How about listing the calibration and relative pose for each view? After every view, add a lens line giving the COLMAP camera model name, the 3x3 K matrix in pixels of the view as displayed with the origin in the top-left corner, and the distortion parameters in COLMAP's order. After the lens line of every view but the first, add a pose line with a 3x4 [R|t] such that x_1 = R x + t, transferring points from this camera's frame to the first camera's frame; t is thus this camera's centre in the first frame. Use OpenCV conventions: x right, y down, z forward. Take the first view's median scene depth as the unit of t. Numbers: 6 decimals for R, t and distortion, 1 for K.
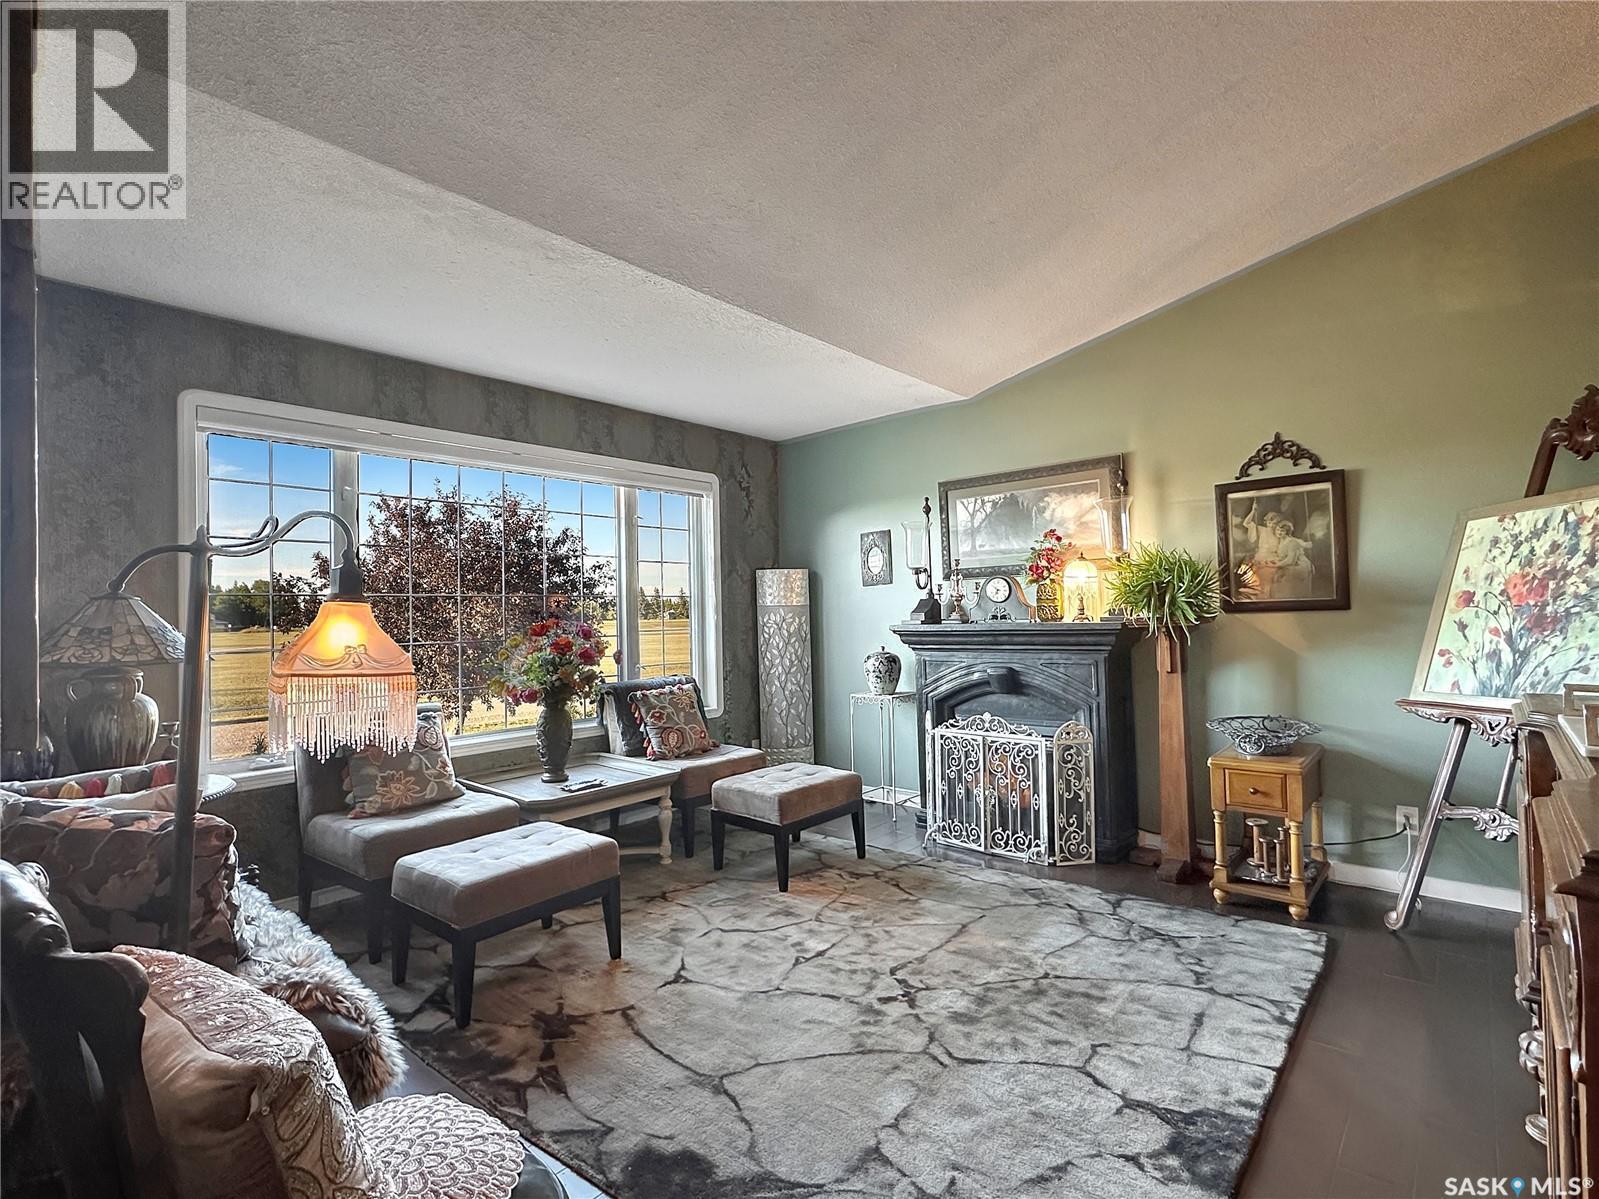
lens RADIAL K [[771.7, 0, 798.9], [0, 771.7, 594.1], [0, 0, 1]] dist [0.002101, 0.000226]
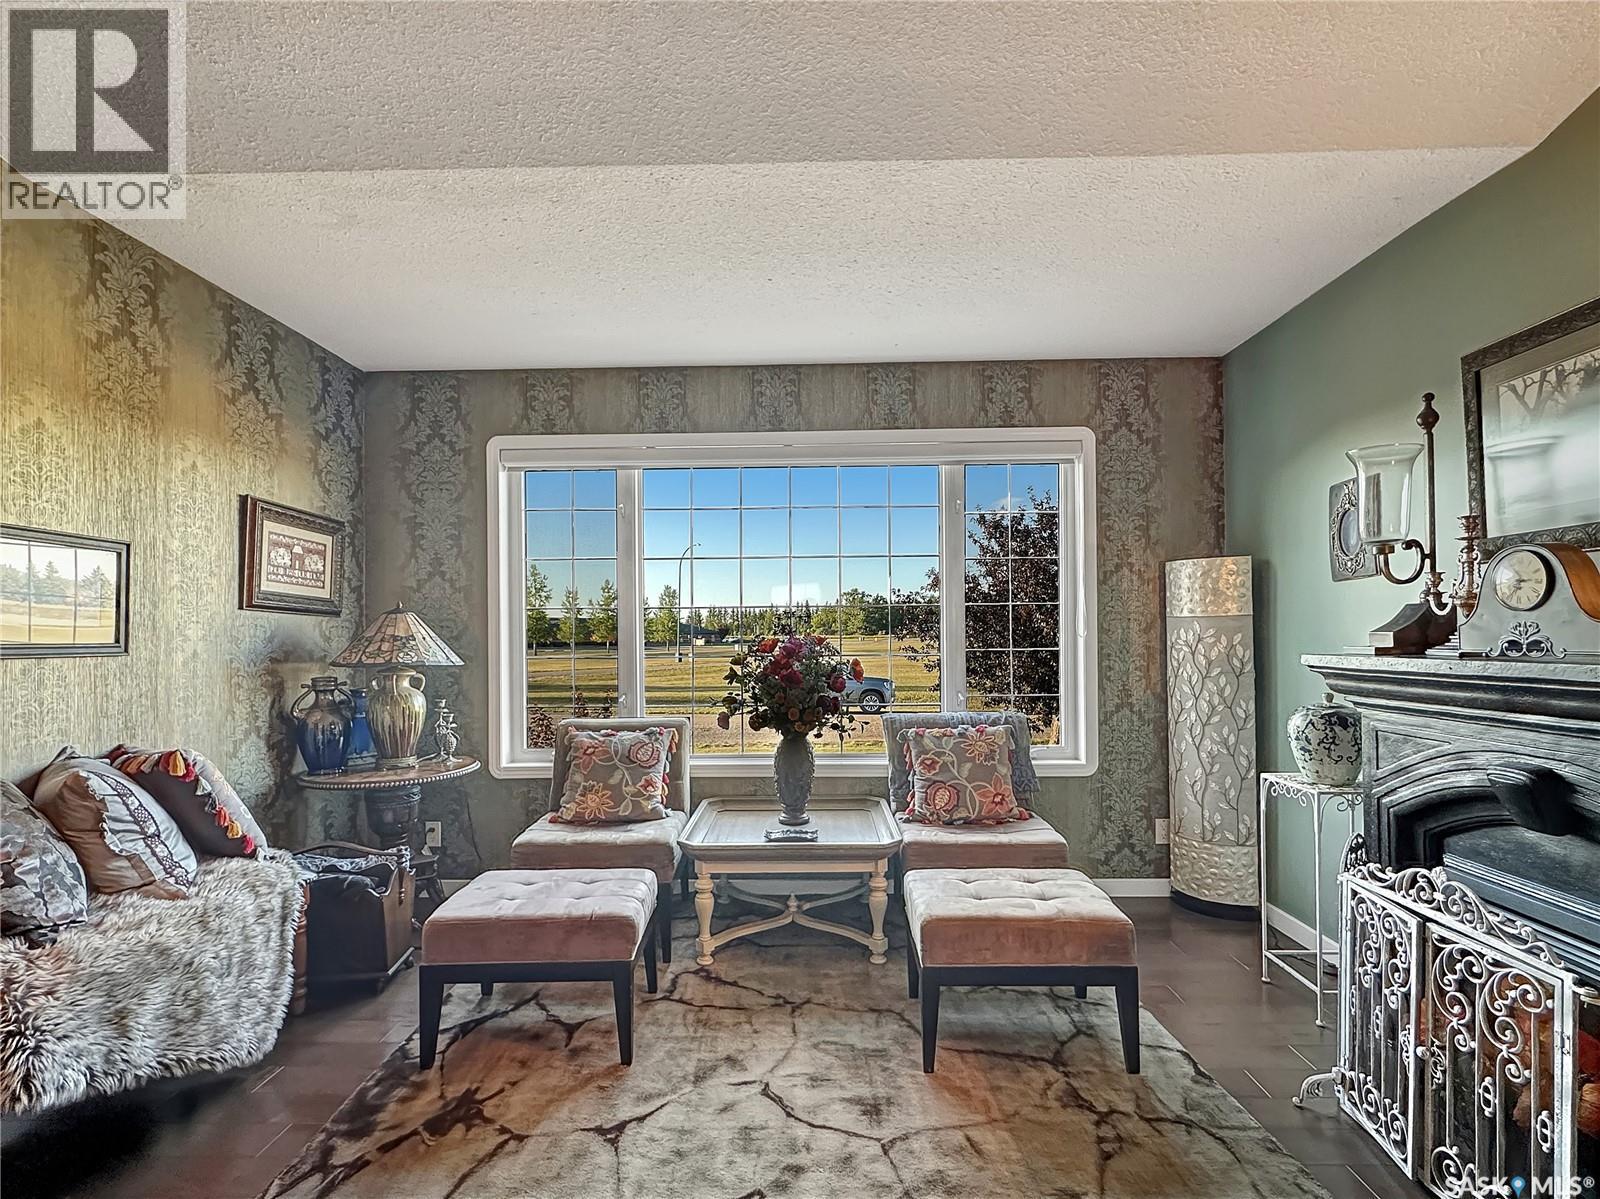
lens RADIAL K [[782.4, 0, 799.9], [0, 782.4, 630.0], [0, 0, 1]] dist [-0.003461, -0.000413]
pose [[0.641488, 0.012880, -0.767025, 0.345569], [0.013576, 0.999512, 0.028138, 0.004687], [0.767013, -0.028463, 0.641000, 0.451561]]
